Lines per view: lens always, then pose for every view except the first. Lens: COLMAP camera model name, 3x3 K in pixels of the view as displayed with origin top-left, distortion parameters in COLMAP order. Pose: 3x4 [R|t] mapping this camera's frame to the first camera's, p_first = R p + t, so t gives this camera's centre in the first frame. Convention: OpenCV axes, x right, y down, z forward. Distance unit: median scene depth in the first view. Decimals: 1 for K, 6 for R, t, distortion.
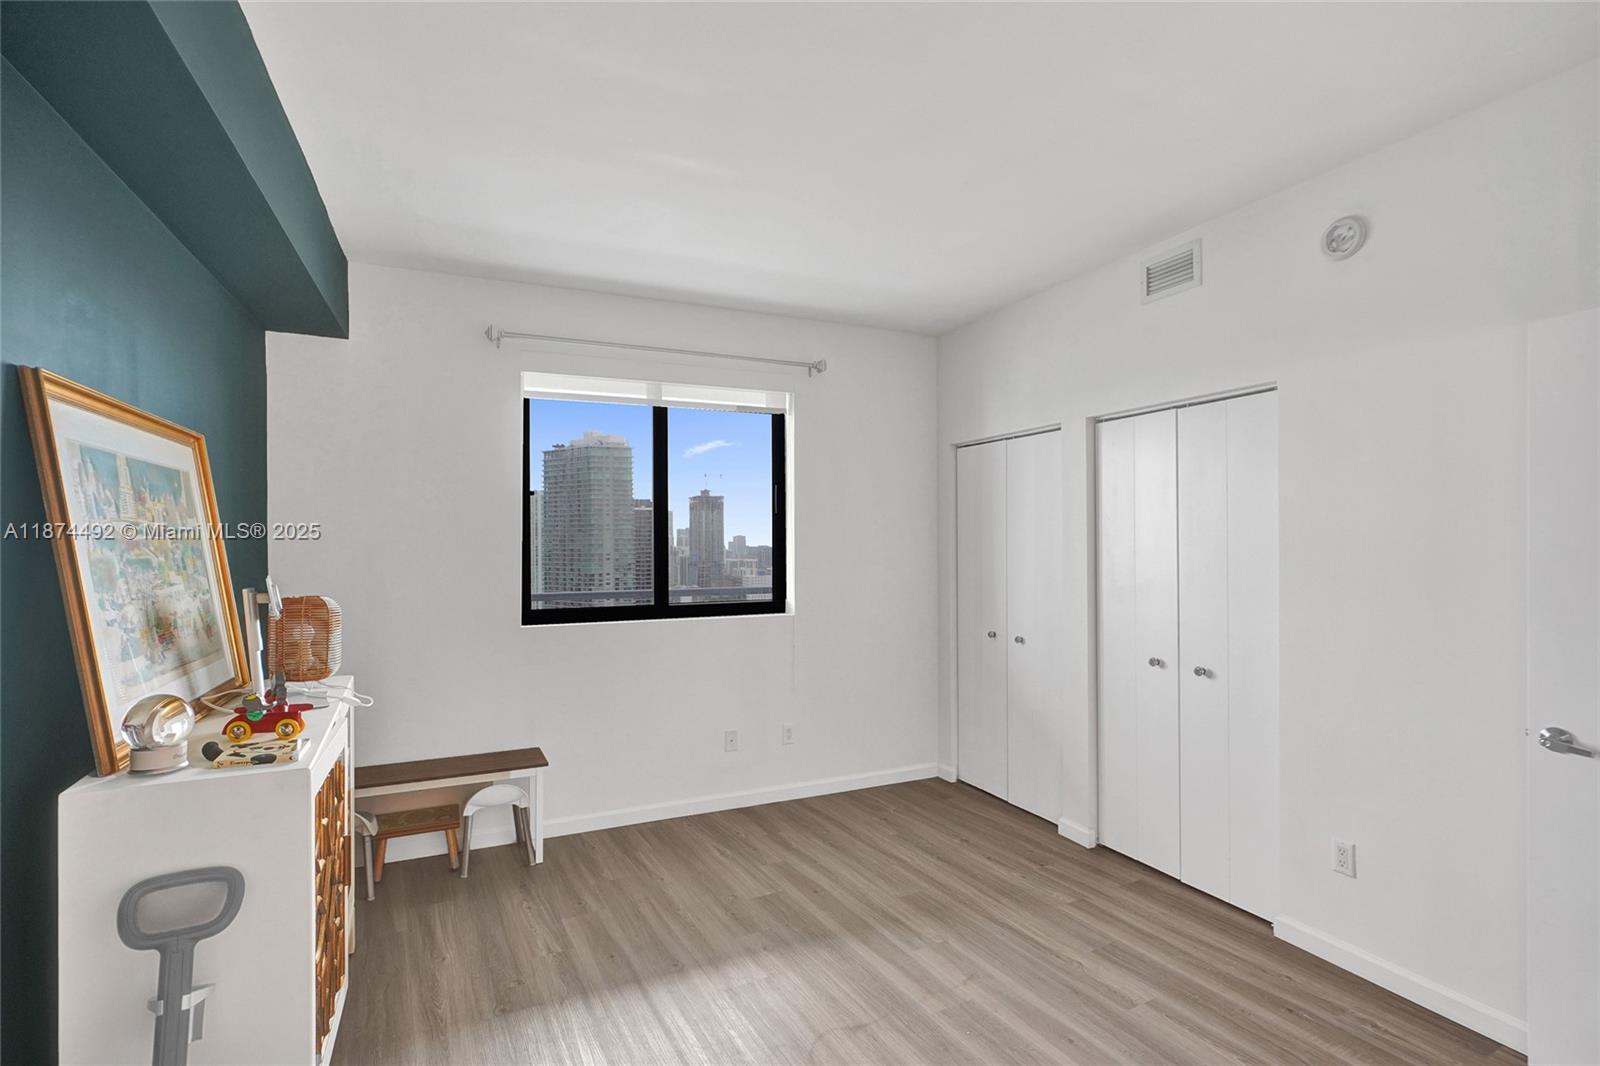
lens RADIAL K [[731.0, 0, 789.6], [0, 731.0, 545.1], [0, 0, 1]] dist [-0.001422, 0.000147]
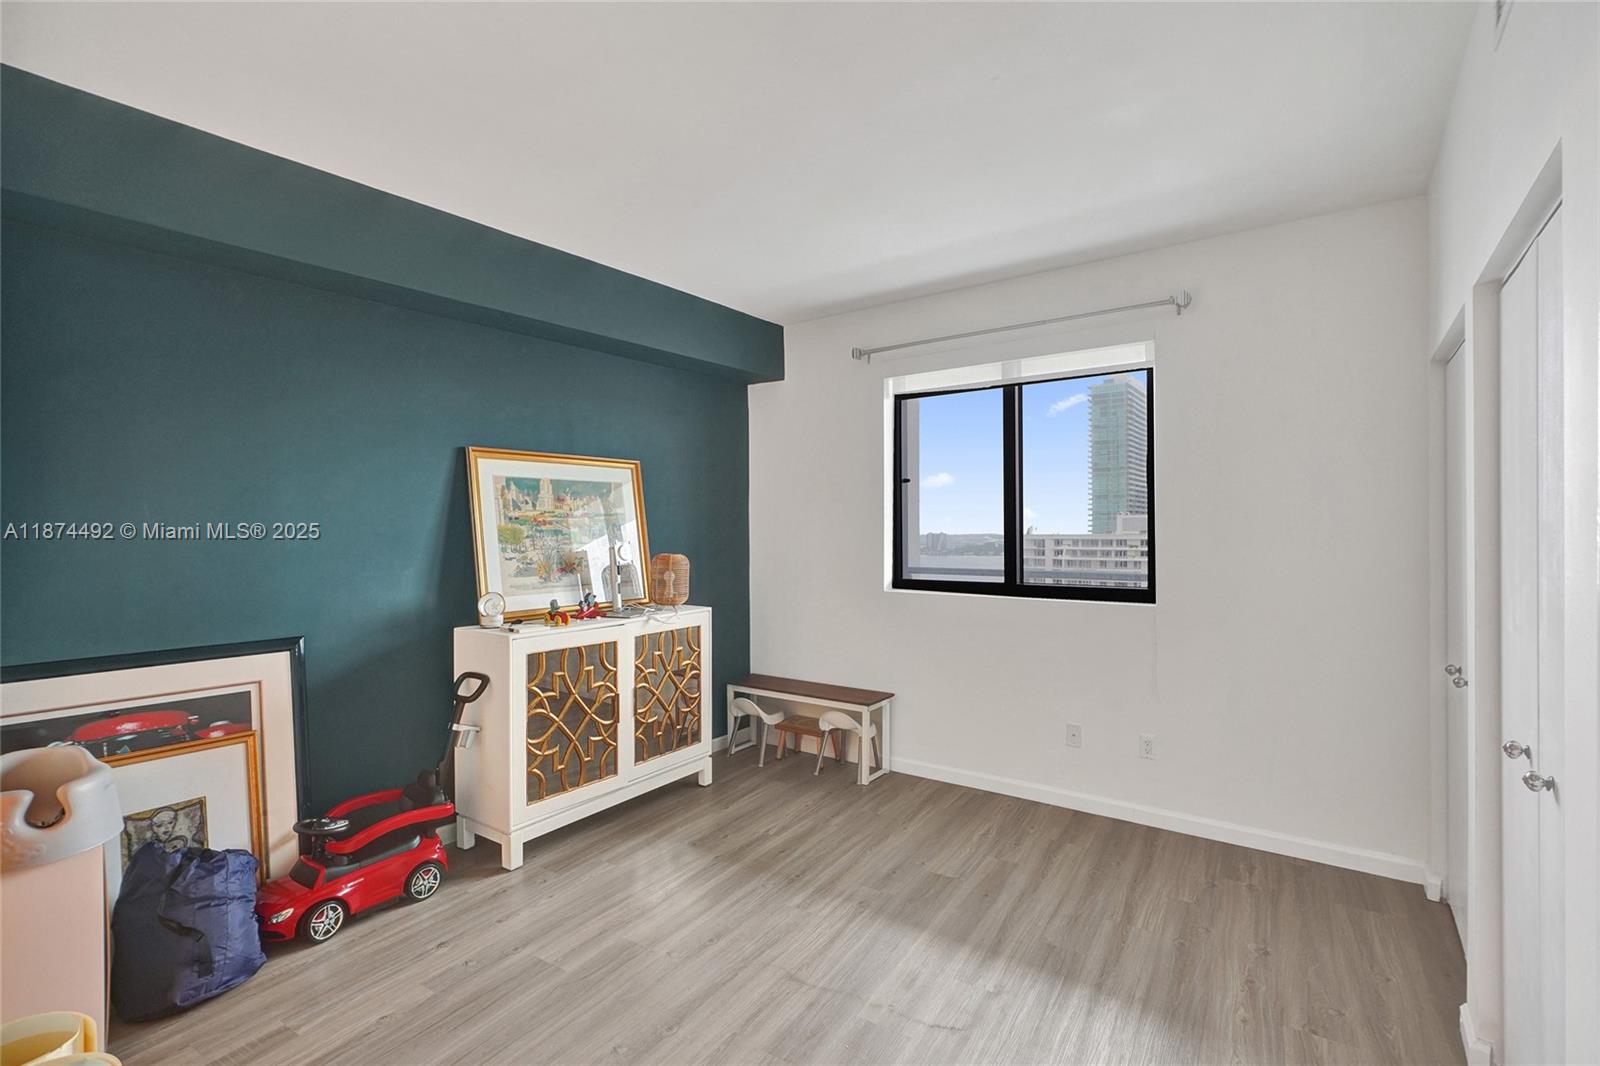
lens RADIAL K [[696.6, 0, 800.0], [0, 696.6, 533.0], [0, 0, 1]] dist [0.001204, 0.000203]
pose [[0.536602, 0.012498, -0.843743, 0.532628], [-0.001334, 0.999902, 0.013962, -0.000116], [0.843834, -0.006367, 0.536566, 0.266864]]
